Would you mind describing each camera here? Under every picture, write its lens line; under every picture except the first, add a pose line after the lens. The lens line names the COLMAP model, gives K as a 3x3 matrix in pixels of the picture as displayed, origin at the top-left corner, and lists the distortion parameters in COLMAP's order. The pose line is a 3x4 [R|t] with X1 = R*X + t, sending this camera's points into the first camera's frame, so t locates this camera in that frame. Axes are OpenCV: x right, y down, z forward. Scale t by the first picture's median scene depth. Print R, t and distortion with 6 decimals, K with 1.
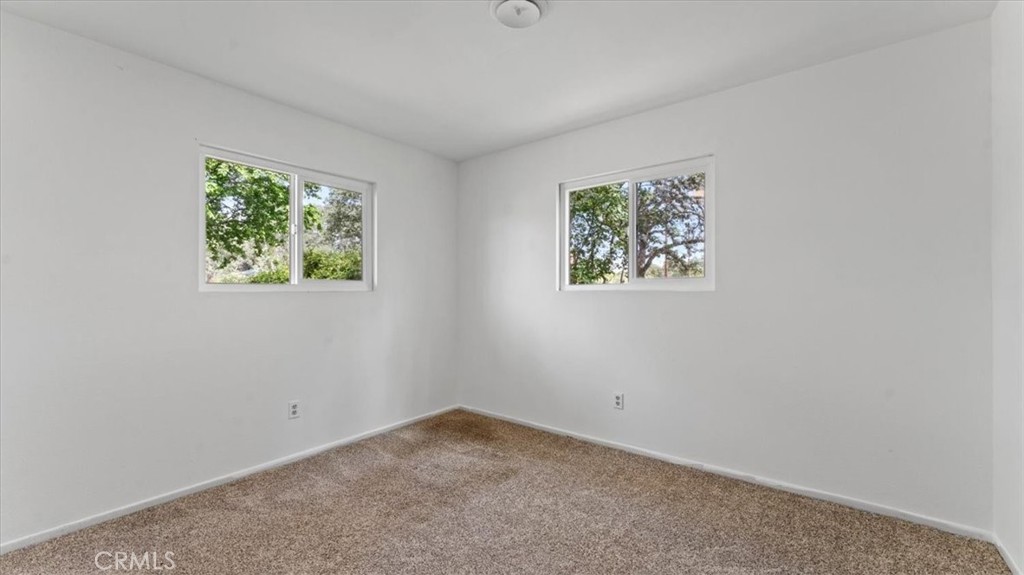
lens RADIAL K [[409.2, 0, 515.1], [0, 409.2, 286.2], [0, 0, 1]] dist [-0.000492, -0.000187]
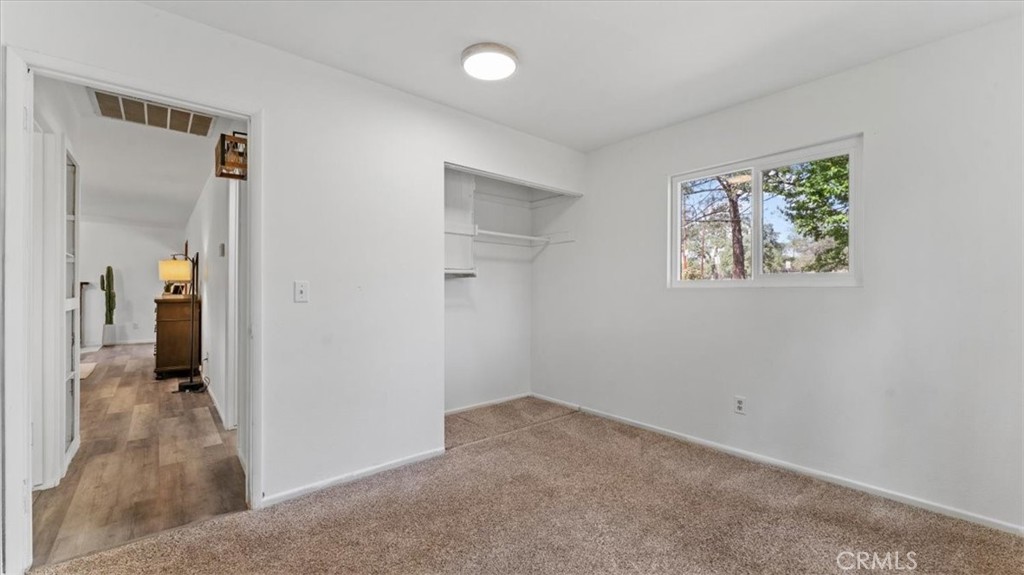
lens RADIAL K [[409.2, 0, 515.1], [0, 409.2, 286.2], [0, 0, 1]] dist [-0.000492, -0.000187]
pose [[-0.193014, -0.002270, -0.981193, 0.575546], [0.015614, 0.999864, -0.005385, 0.006533], [0.981072, -0.016360, -0.192953, 0.683906]]
